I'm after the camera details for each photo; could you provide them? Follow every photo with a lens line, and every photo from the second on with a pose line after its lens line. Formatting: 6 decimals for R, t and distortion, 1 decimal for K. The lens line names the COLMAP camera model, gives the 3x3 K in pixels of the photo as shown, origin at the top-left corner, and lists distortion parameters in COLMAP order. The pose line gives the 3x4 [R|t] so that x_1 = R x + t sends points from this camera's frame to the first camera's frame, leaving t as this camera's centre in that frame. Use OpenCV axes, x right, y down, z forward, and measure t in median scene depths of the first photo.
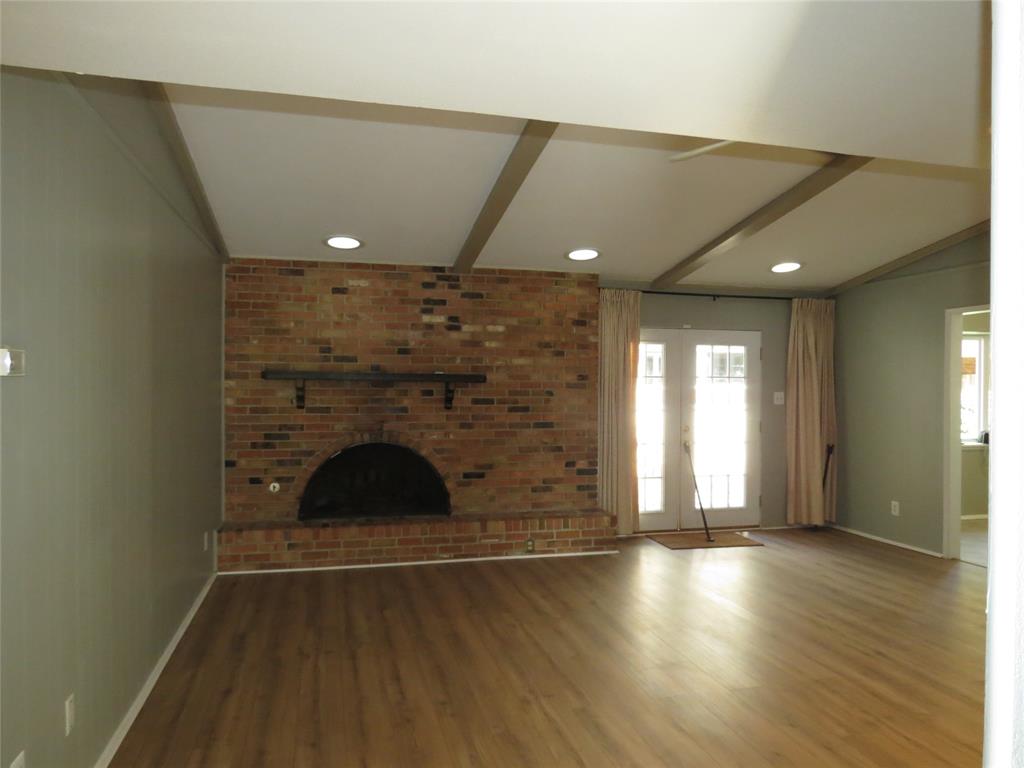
lens RADIAL K [[737.6, 0, 510.4], [0, 737.6, 381.2], [0, 0, 1]] dist [0.000461, -0.010761]
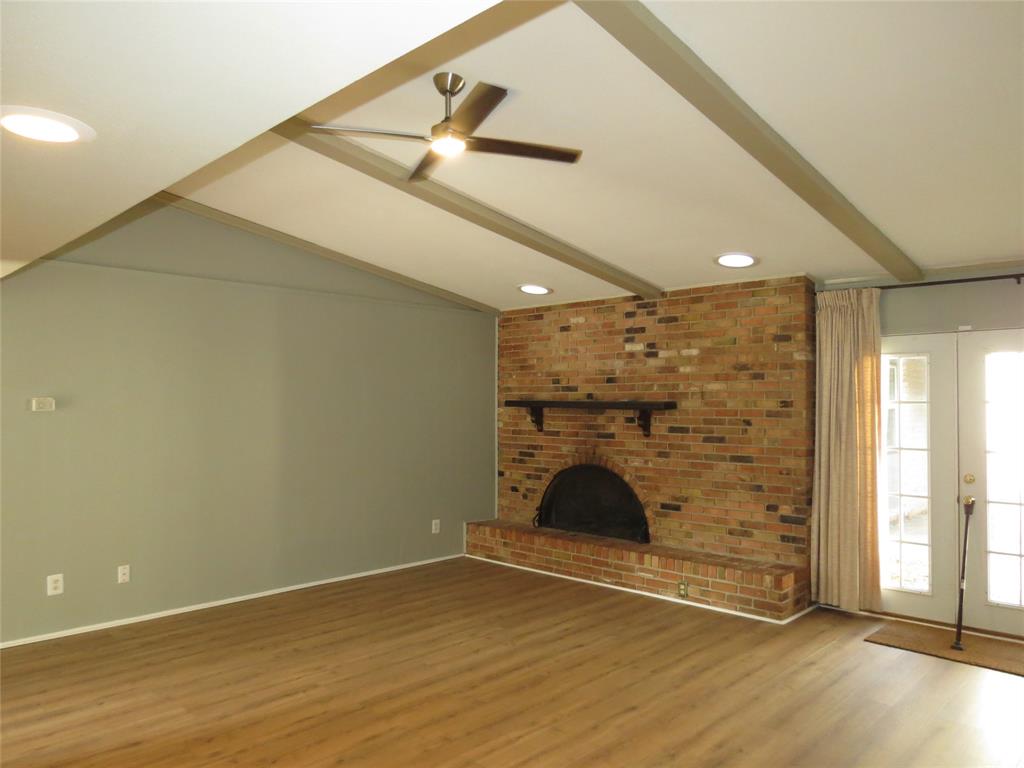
lens RADIAL K [[737.6, 0, 516.0], [0, 737.6, 380.5], [0, 0, 1]] dist [0.000461, -0.010761]
pose [[0.529681, -0.030266, -0.847657, 0.683433], [0.003682, 0.999436, -0.033384, -0.005325], [0.848189, 0.014562, 0.529494, 0.332058]]
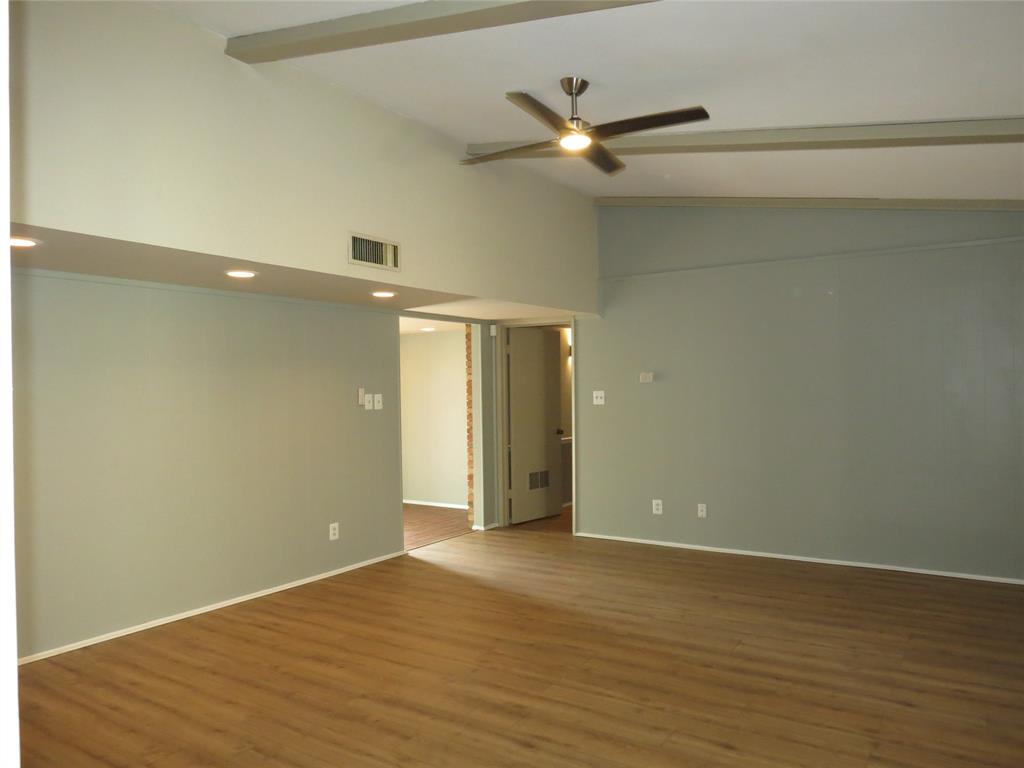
lens RADIAL K [[737.6, 0, 513.5], [0, 737.6, 393.3], [0, 0, 1]] dist [0.000461, -0.010761]
pose [[-0.746241, 0.015177, -0.665502, 0.636497], [0.018279, 0.999830, 0.002305, 0.008719], [0.665424, -0.010444, -0.746392, 0.984627]]
